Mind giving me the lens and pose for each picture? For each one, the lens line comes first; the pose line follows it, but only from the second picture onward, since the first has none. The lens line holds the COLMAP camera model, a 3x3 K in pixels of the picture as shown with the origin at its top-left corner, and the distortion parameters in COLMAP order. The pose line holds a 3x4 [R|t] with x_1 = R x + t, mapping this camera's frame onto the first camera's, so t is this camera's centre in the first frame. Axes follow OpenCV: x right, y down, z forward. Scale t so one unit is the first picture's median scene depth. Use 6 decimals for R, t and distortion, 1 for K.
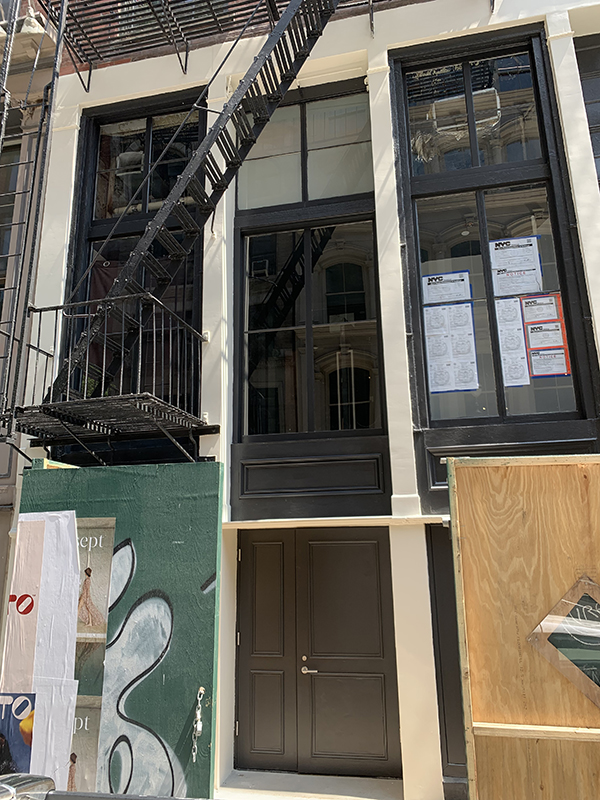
lens RADIAL K [[608.3, 0, 299.7], [0, 608.3, 389.7], [0, 0, 1]] dist [0.034217, -0.040338]
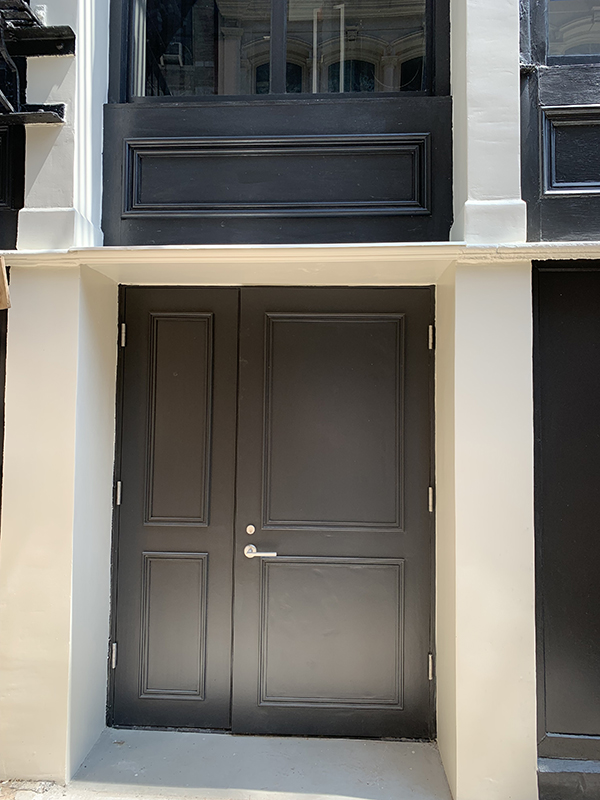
lens RADIAL K [[608.3, 0, 306.1], [0, 608.3, 391.6], [0, 0, 1]] dist [0.034217, -0.040338]
pose [[0.986937, 0.033303, 0.157626, -0.030138], [-0.066222, 0.975784, 0.208470, 0.212132], [-0.146866, -0.216185, 0.965243, 0.514963]]
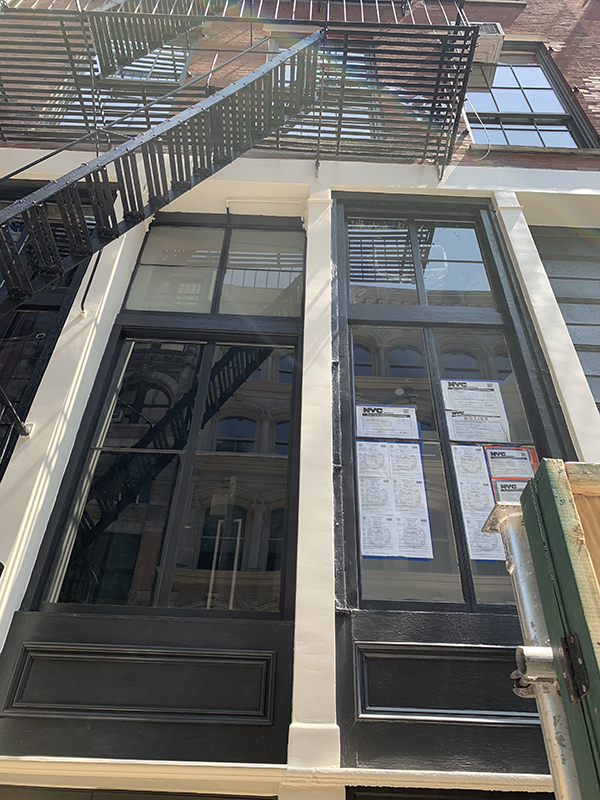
lens RADIAL K [[608.3, 0, 306.7], [0, 608.3, 390.9], [0, 0, 1]] dist [0.034217, -0.040338]
pose [[0.967229, 0.193294, 0.164637, 0.017445], [-0.103801, 0.892785, -0.438362, 0.138581], [-0.231718, 0.406907, 0.883591, 0.370604]]
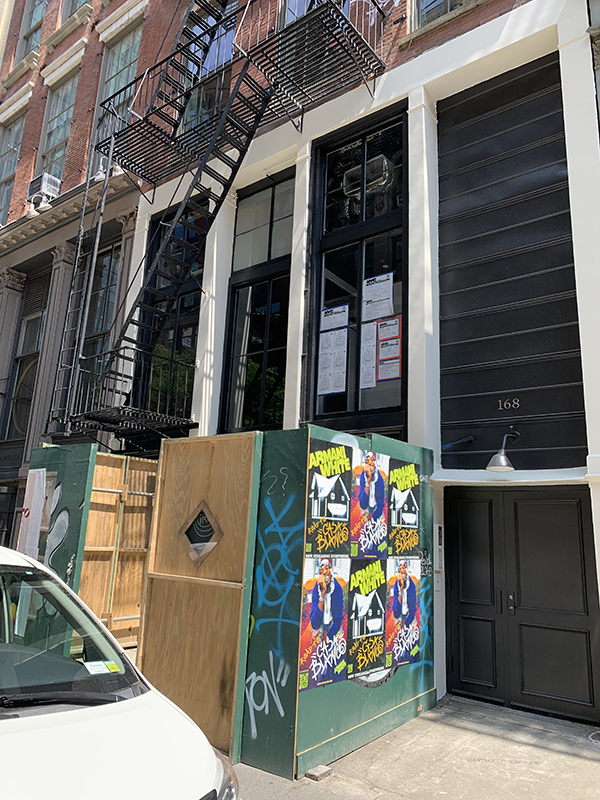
lens RADIAL K [[608.3, 0, 302.1], [0, 608.3, 394.5], [0, 0, 1]] dist [0.034217, -0.040338]
pose [[0.900982, -0.044142, -0.431606, 0.786184], [0.050682, 0.998708, 0.003657, -0.004796], [0.430887, -0.025170, 0.902055, -0.272143]]
